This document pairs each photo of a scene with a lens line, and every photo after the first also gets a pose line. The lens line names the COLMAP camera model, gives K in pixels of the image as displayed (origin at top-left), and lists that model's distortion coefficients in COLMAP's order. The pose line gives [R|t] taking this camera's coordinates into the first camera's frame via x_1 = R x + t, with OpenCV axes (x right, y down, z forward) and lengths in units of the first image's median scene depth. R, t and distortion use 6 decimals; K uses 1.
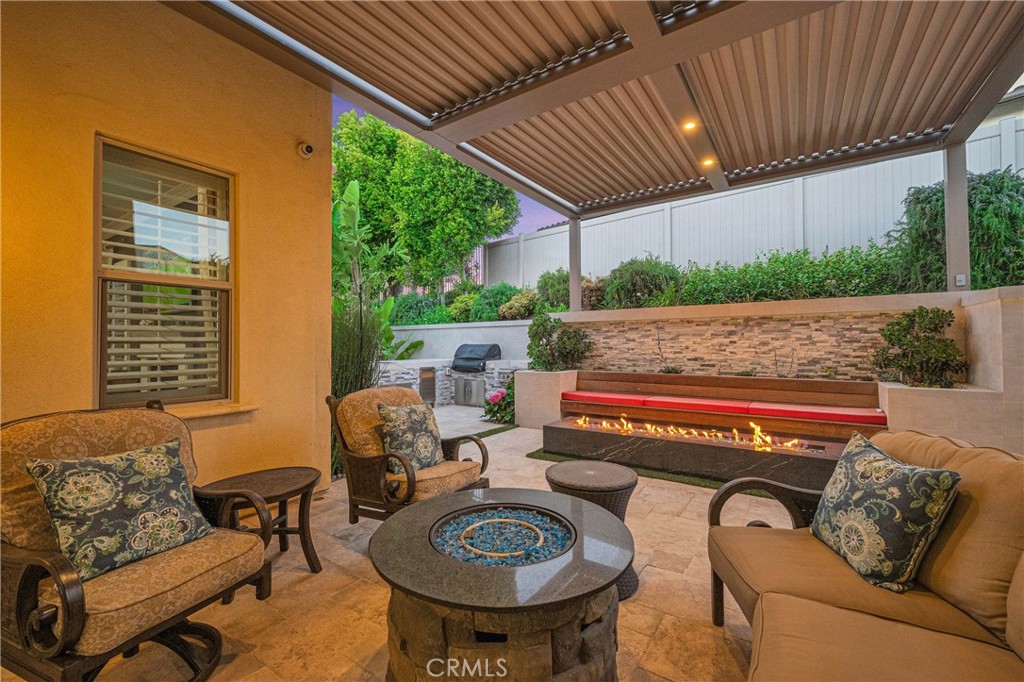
lens RADIAL K [[416.3, 0, 508.4], [0, 416.3, 336.1], [0, 0, 1]] dist [-0.001482, -0.000194]
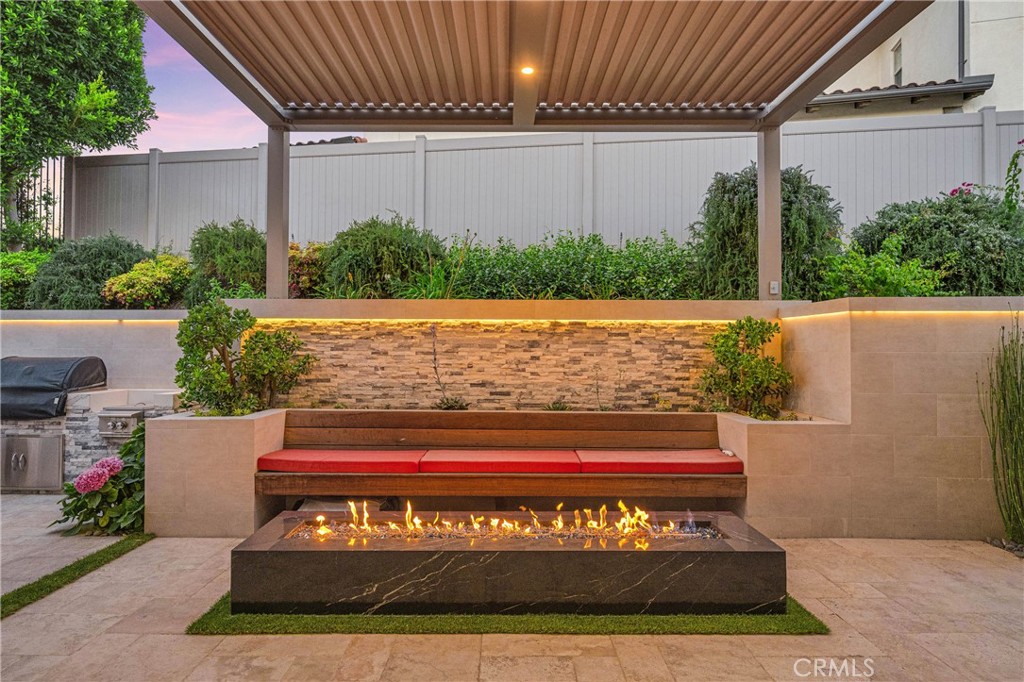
lens RADIAL K [[571.0, 0, 505.0], [0, 571.0, 339.4], [0, 0, 1]] dist [-0.001352, -0.000852]
pose [[0.823370, 0.018051, 0.567218, -0.017986], [-0.018251, 0.999819, -0.005325, -0.008531], [-0.567211, -0.005968, 0.823551, 0.238912]]
